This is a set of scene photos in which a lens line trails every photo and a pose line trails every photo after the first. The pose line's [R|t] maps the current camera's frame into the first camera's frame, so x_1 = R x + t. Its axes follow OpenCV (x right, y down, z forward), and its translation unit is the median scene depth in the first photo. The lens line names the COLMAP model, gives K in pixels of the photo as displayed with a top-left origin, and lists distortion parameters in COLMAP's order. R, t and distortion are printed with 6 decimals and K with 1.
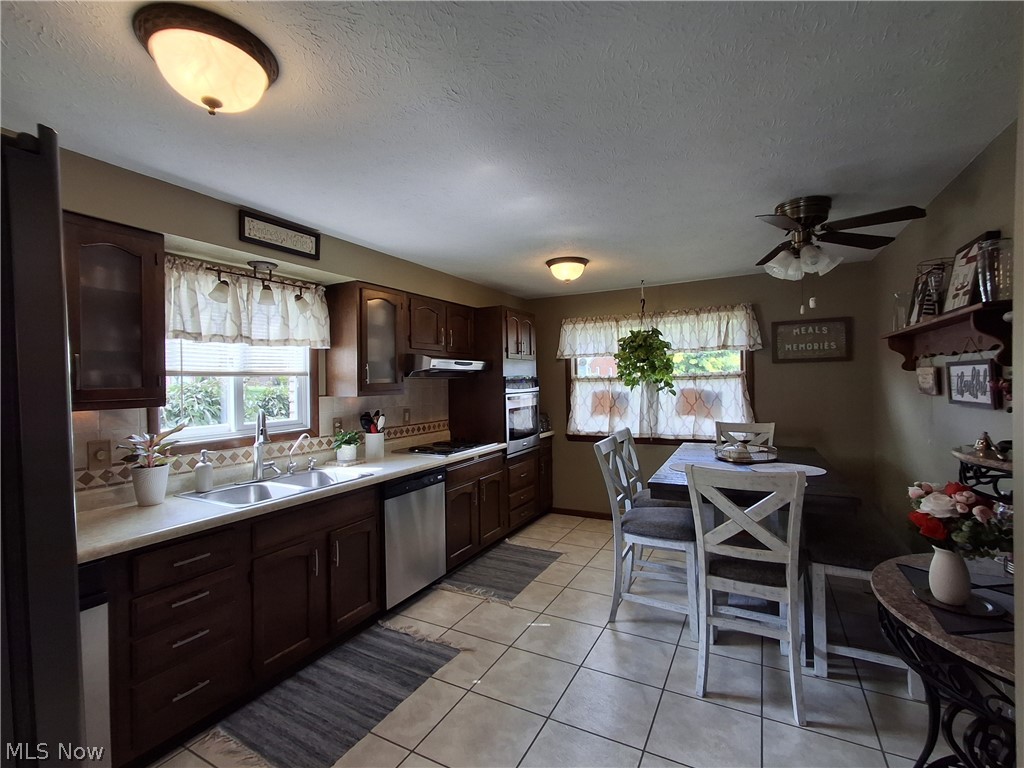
lens RADIAL K [[465.6, 0, 512.0], [0, 465.6, 385.3], [0, 0, 1]] dist [-0.000772, 0.003303]
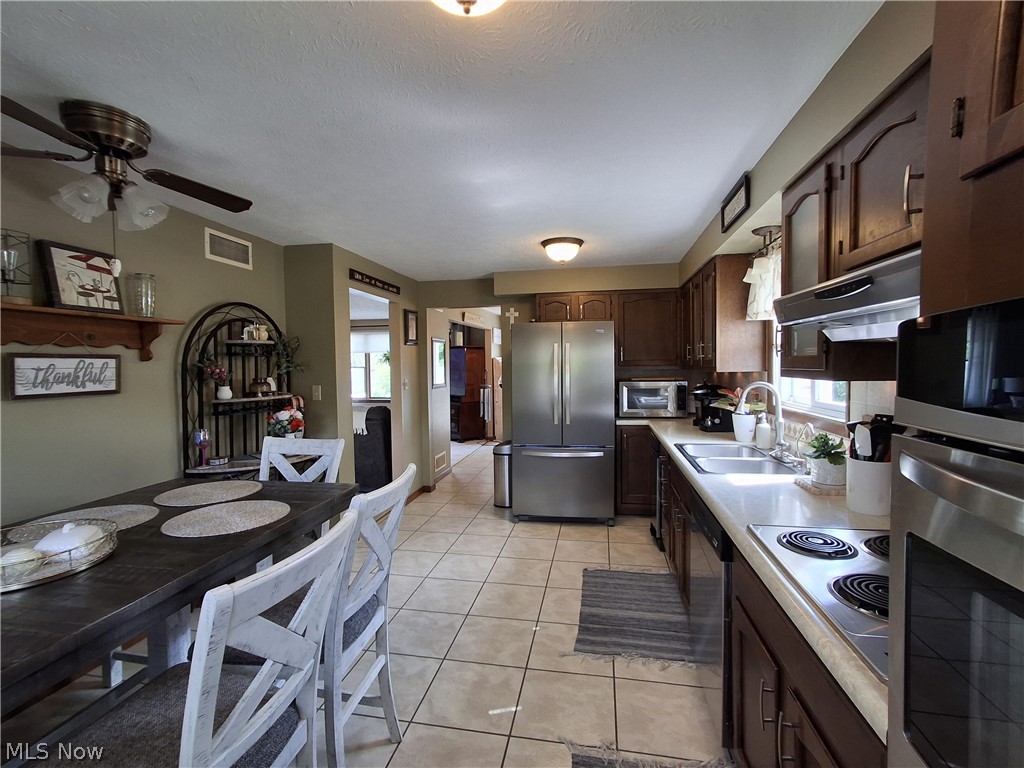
lens RADIAL K [[465.6, 0, 512.2], [0, 465.6, 381.9], [0, 0, 1]] dist [-0.000772, 0.003303]
pose [[-0.952139, 0.043570, -0.302543, 0.284013], [0.030539, 0.998396, 0.047673, -0.009093], [0.304134, 0.036152, -0.951943, 1.970256]]
